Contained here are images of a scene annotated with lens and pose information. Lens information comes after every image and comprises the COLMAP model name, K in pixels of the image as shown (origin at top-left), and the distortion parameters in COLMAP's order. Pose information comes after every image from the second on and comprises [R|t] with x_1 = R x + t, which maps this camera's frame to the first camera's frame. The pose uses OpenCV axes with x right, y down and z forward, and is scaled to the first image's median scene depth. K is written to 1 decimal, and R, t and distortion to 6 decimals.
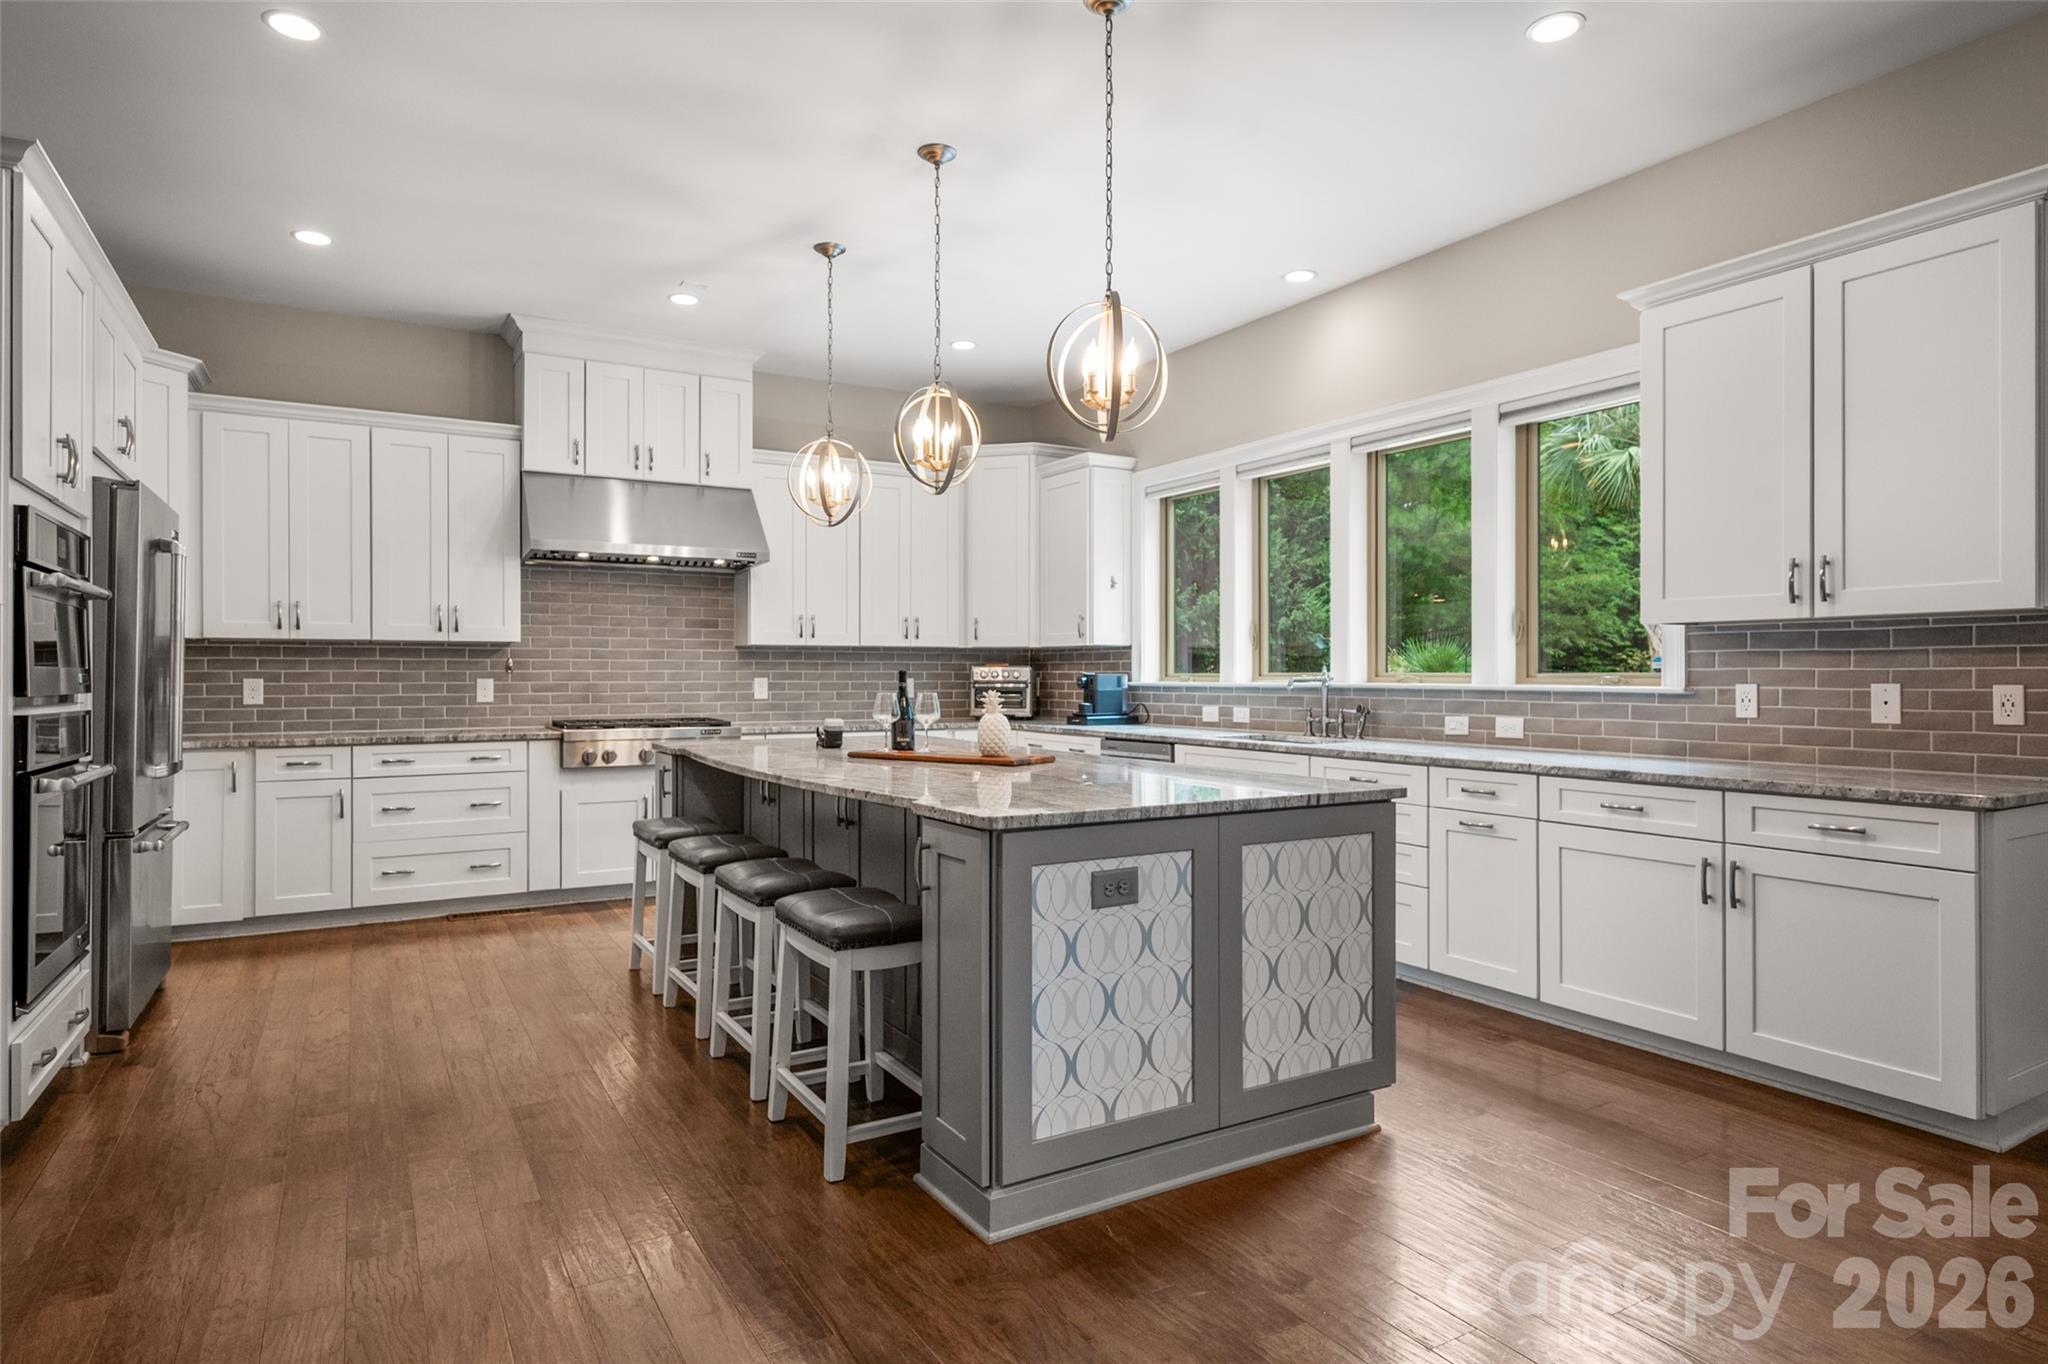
lens RADIAL K [[1126.7, 0, 1010.6], [0, 1126.7, 676.8], [0, 0, 1]] dist [0.000384, -0.000881]
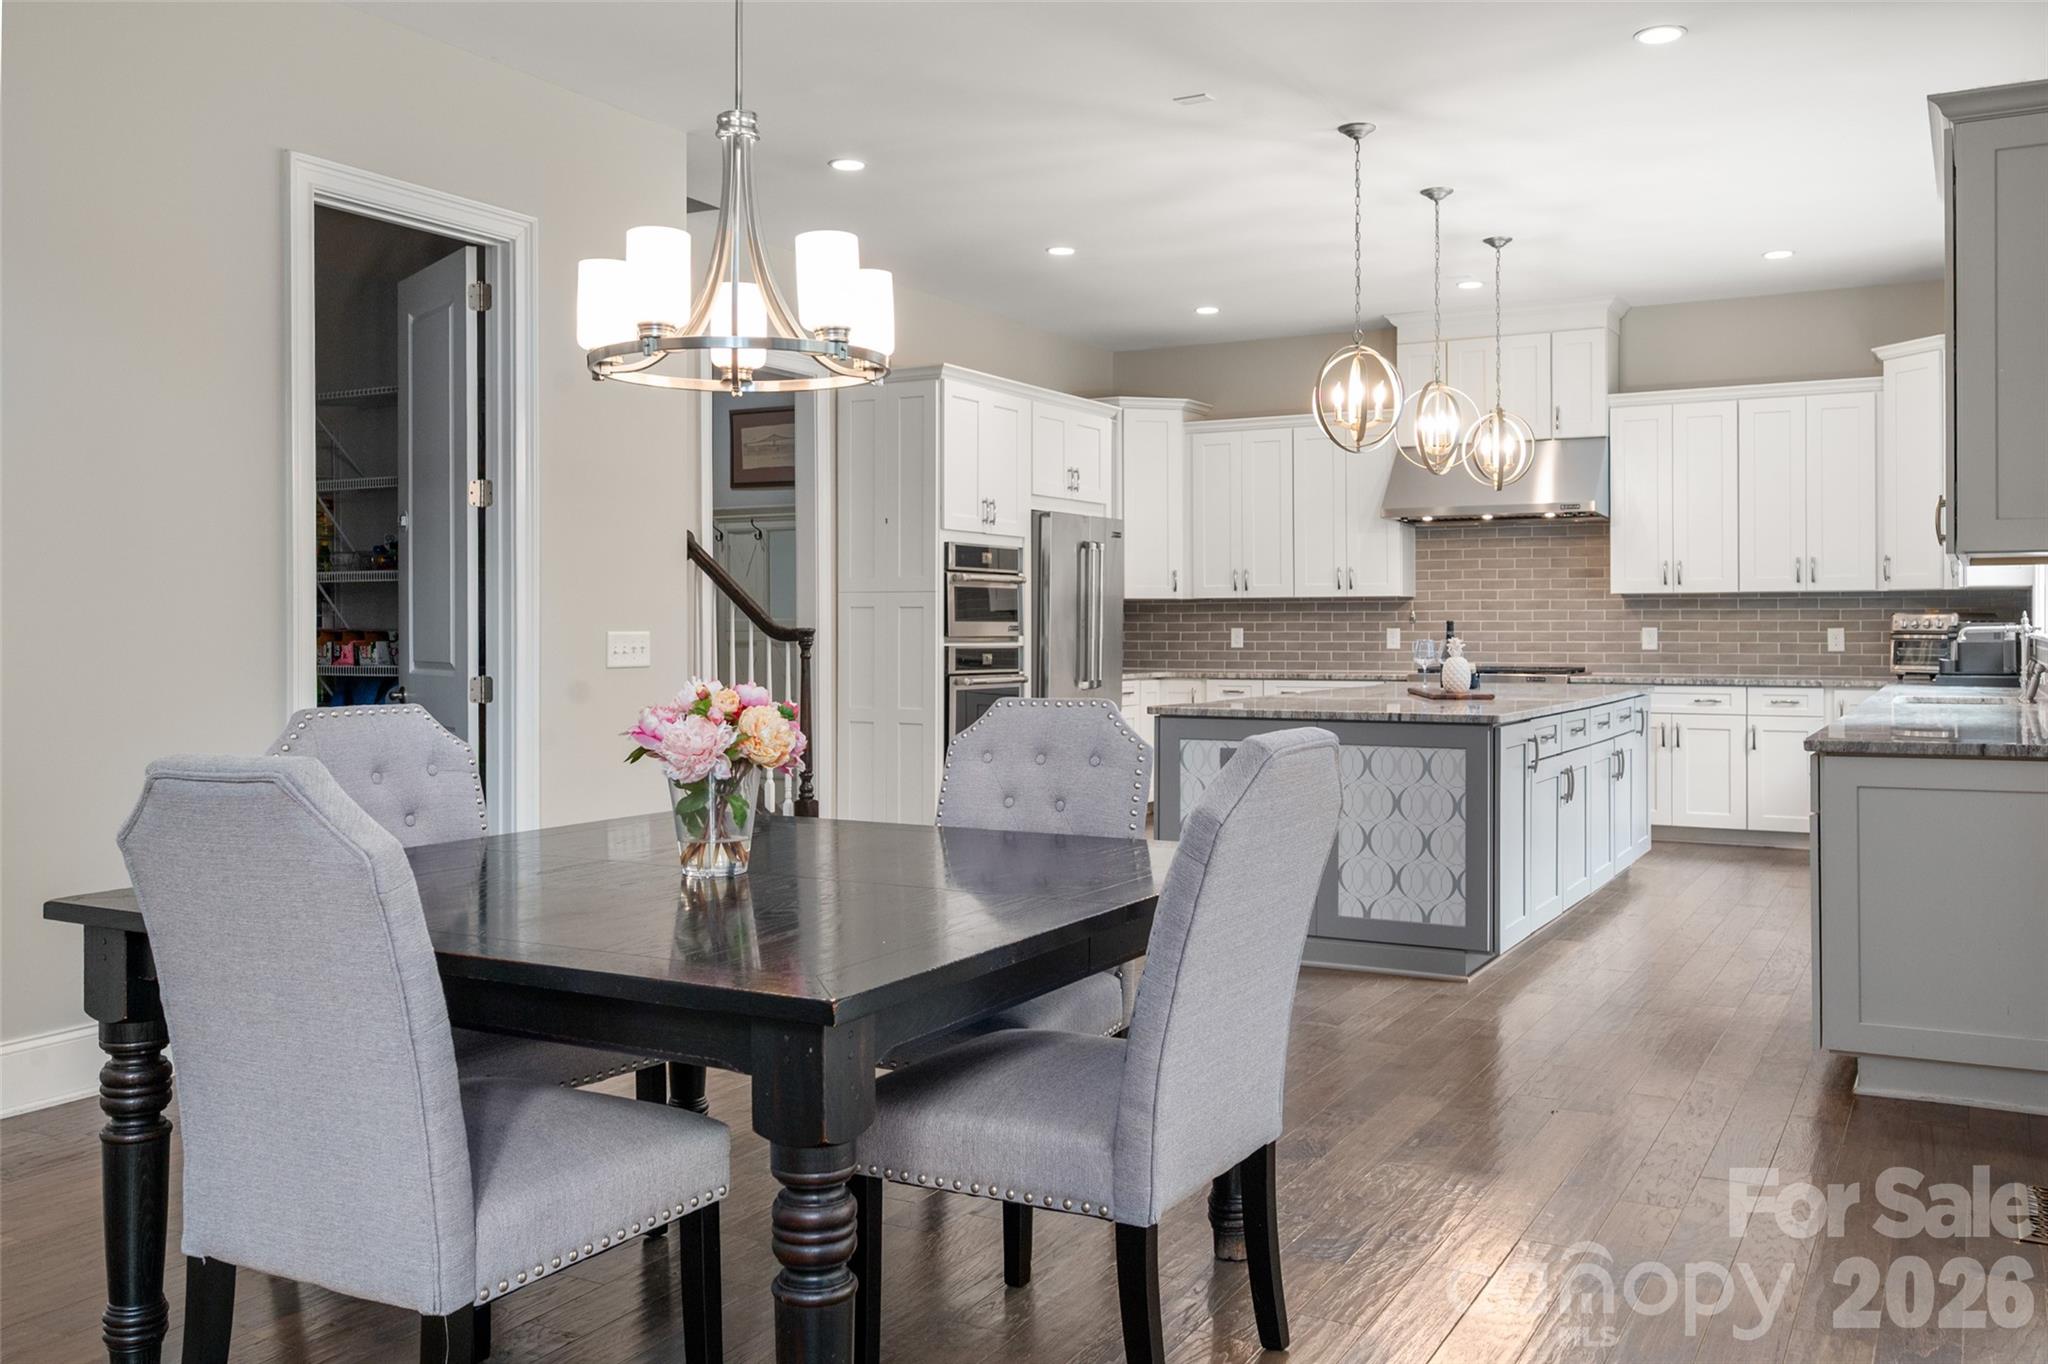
lens RADIAL K [[1698.5, 0, 1047.6], [0, 1698.5, 616.7], [0, 0, 1]] dist [-0.015761, -0.003579]
pose [[0.515054, -0.005332, -0.857141, 0.987857], [0.000358, 0.999982, -0.006006, 0.000319], [0.857158, 0.002786, 0.515047, -0.224696]]
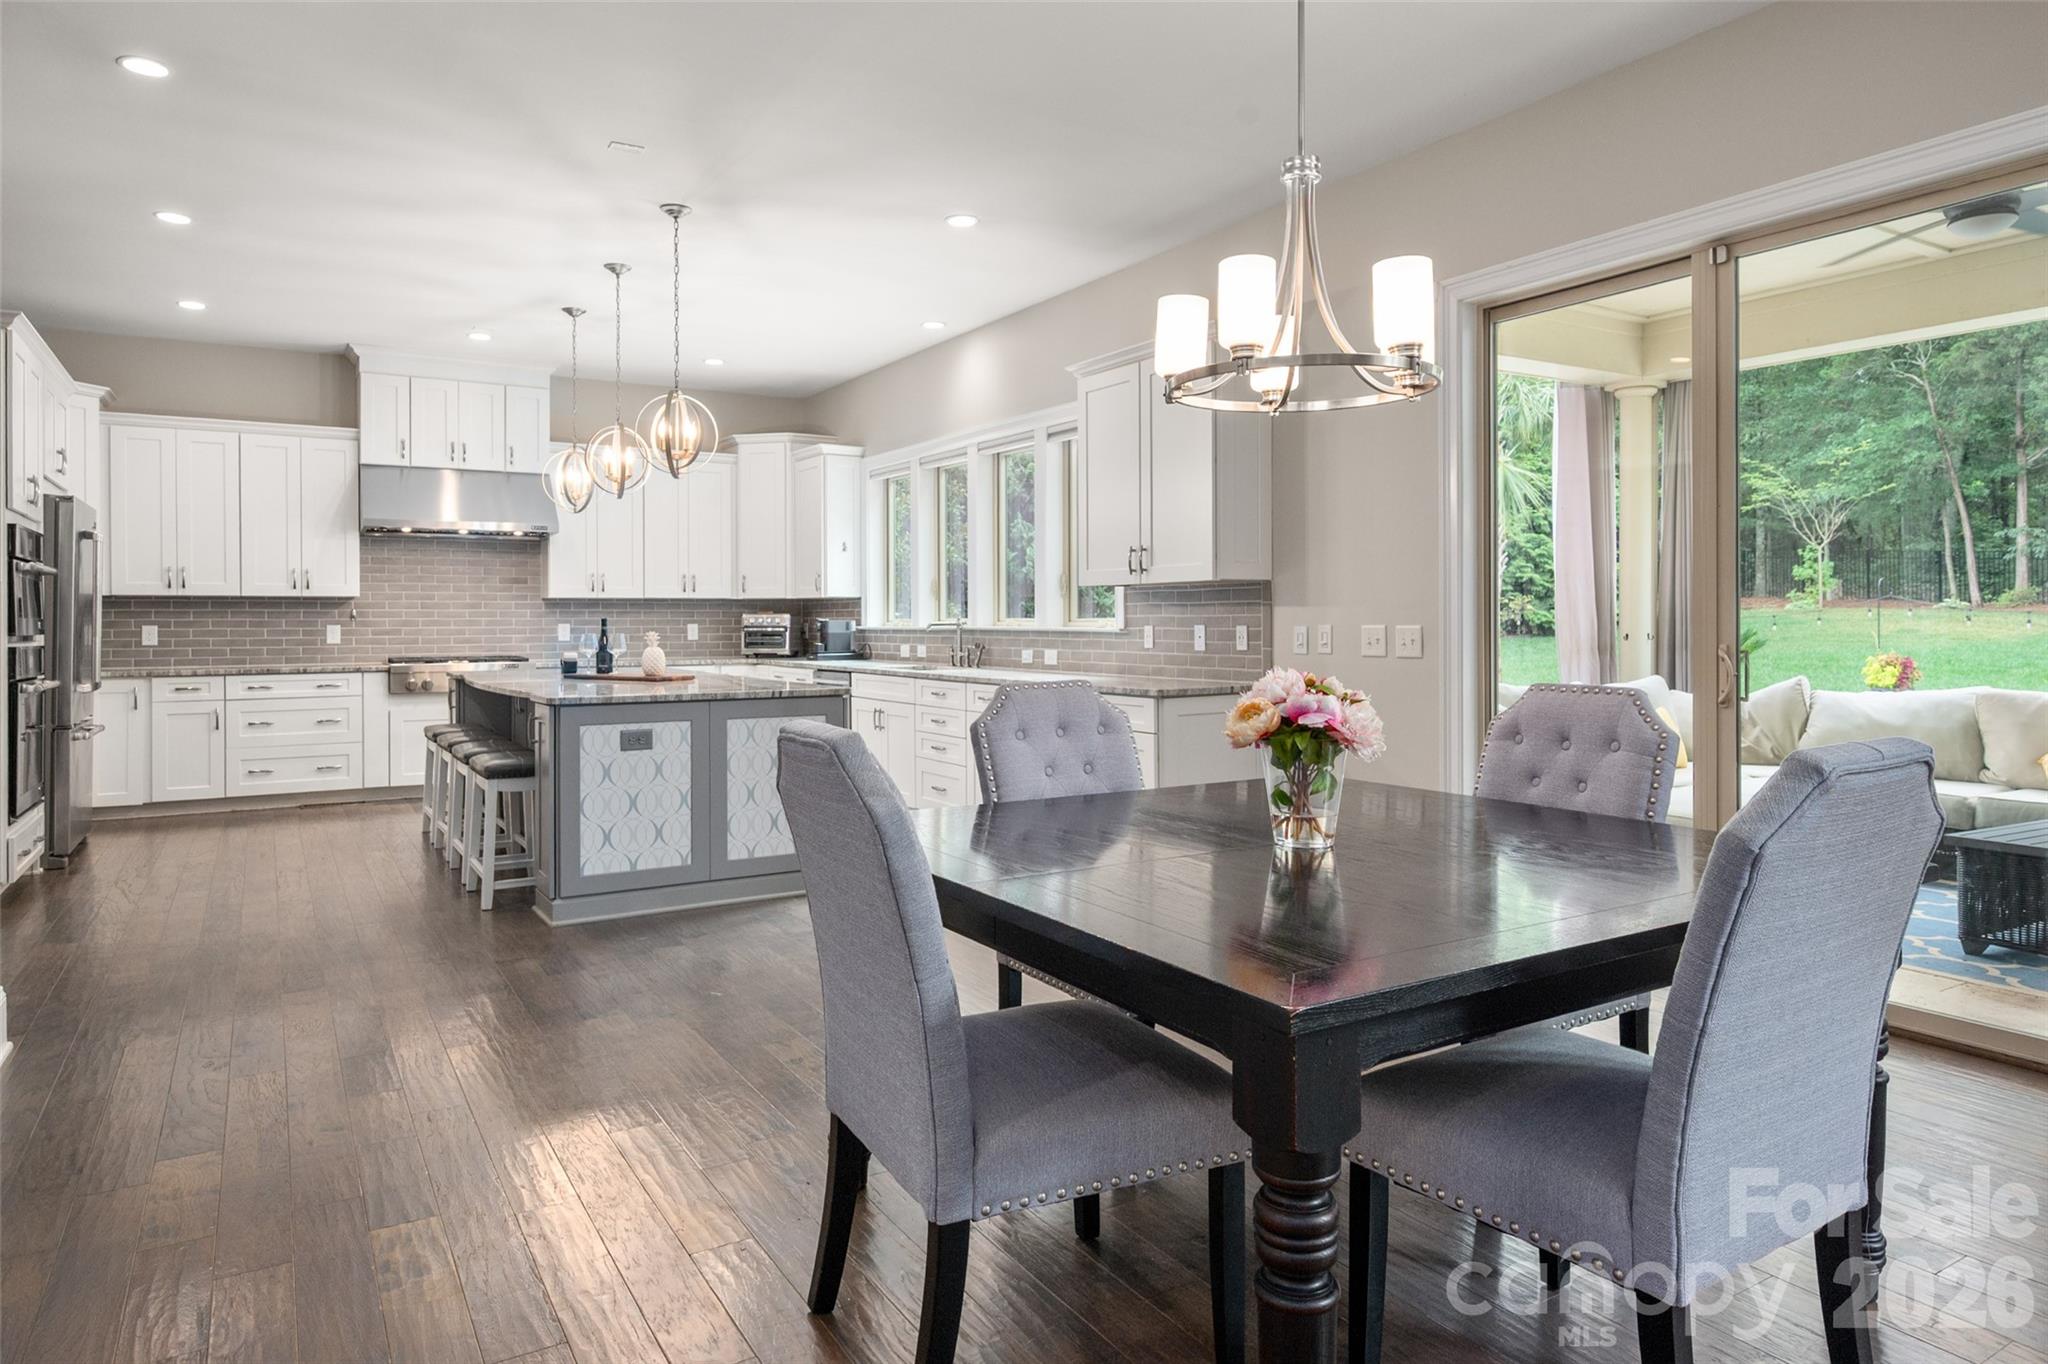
lens RADIAL K [[1220.2, 0, 1001.6], [0, 1220.2, 623.2], [0, 0, 1]] dist [0.000430, 0.000292]
pose [[0.999842, -0.002831, 0.017577, 0.316481], [0.002818, 0.999996, 0.000748, 0.000812], [-0.017579, -0.000698, 0.999845, -0.470923]]
